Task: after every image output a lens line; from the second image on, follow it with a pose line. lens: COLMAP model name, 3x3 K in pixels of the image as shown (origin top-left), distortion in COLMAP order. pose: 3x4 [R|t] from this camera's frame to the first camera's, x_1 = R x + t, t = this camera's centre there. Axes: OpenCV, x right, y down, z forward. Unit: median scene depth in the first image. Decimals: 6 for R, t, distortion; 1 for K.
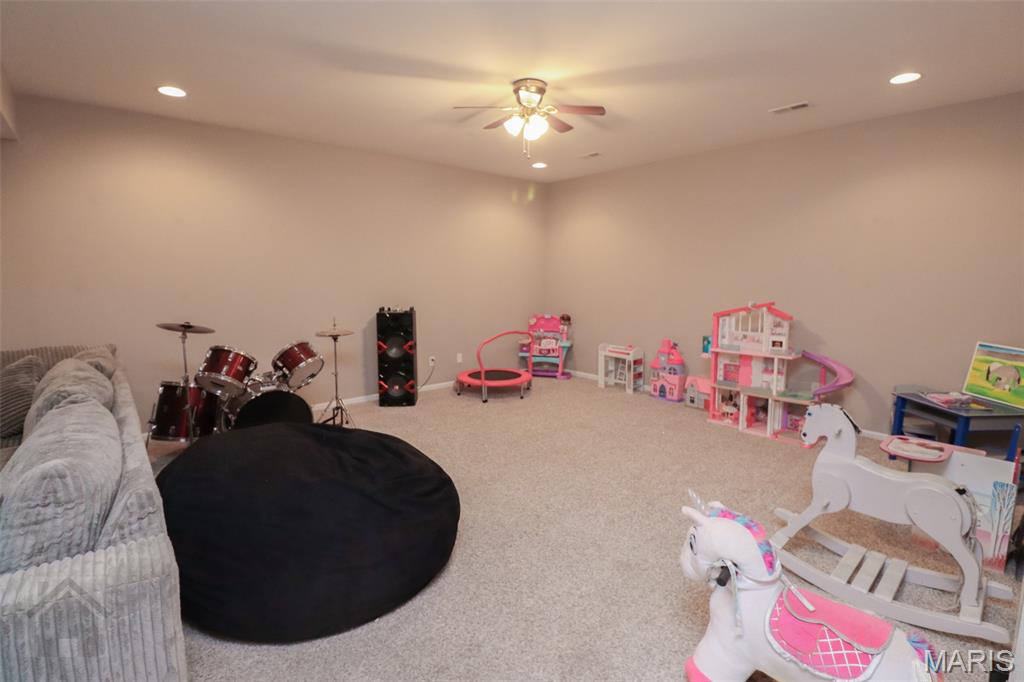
lens RADIAL K [[485.6, 0, 512.7], [0, 485.6, 324.8], [0, 0, 1]] dist [0.003847, -0.015597]
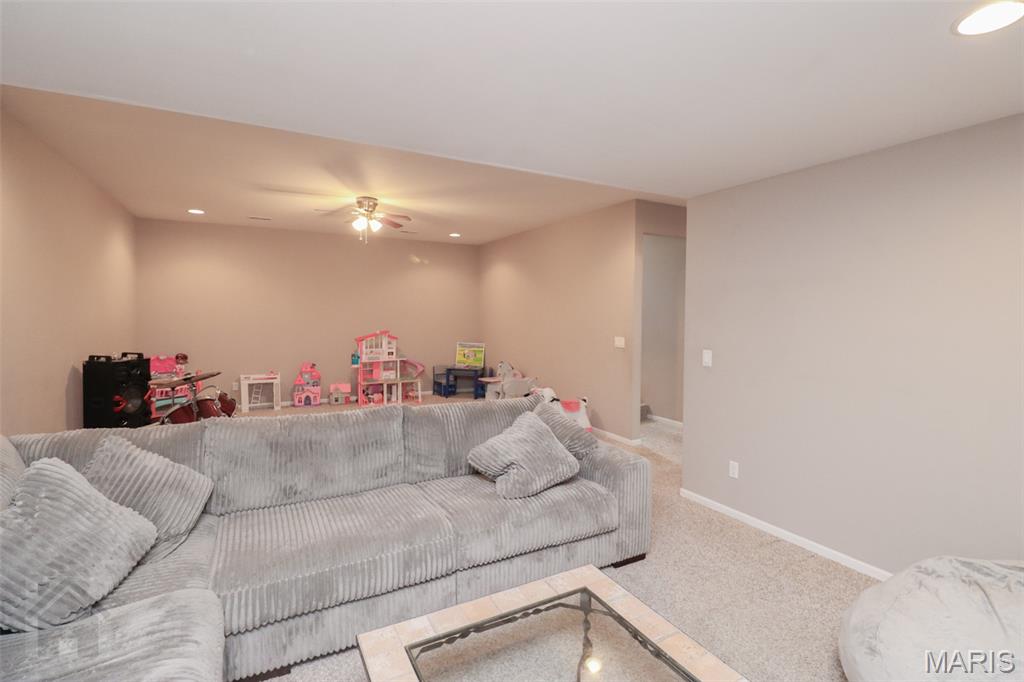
lens RADIAL K [[476.2, 0, 521.9], [0, 476.2, 323.3], [0, 0, 1]] dist [0.002210, -0.013558]
pose [[0.184569, -0.016655, 0.982678, -0.944164], [0.095655, 0.995414, -0.001095, -0.020336], [-0.978154, 0.094200, 0.185316, 0.164514]]
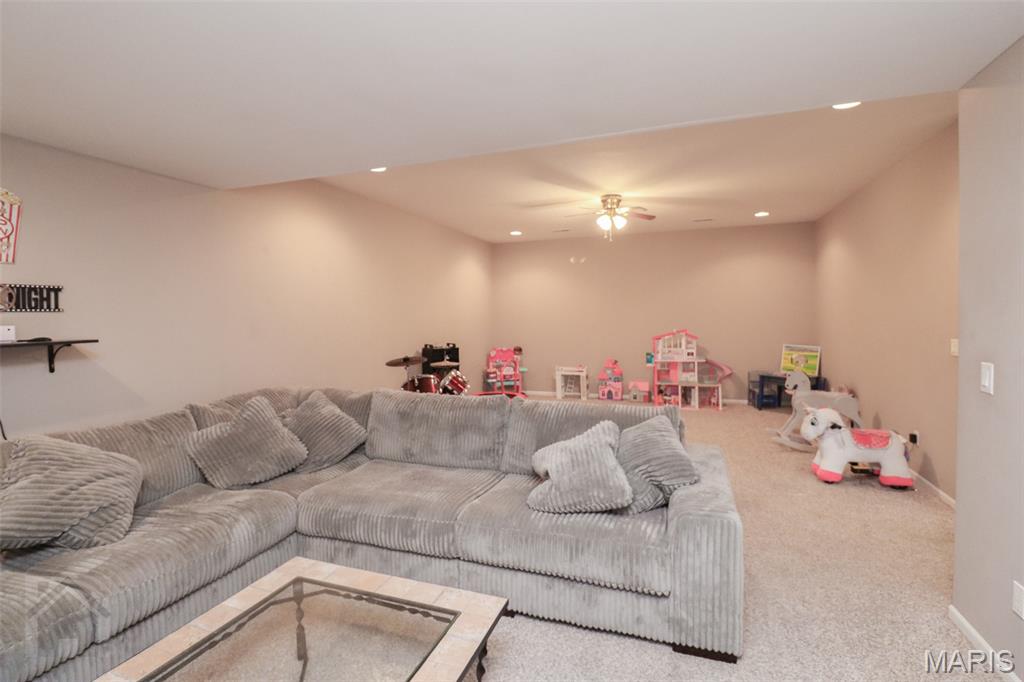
lens RADIAL K [[485.6, 0, 512.7], [0, 485.6, 324.8], [0, 0, 1]] dist [0.003847, -0.015597]
pose [[0.863110, -0.019897, 0.504624, -0.707996], [0.066105, 0.995078, -0.073829, 0.019371], [-0.500671, 0.097081, 0.860177, -0.117196]]
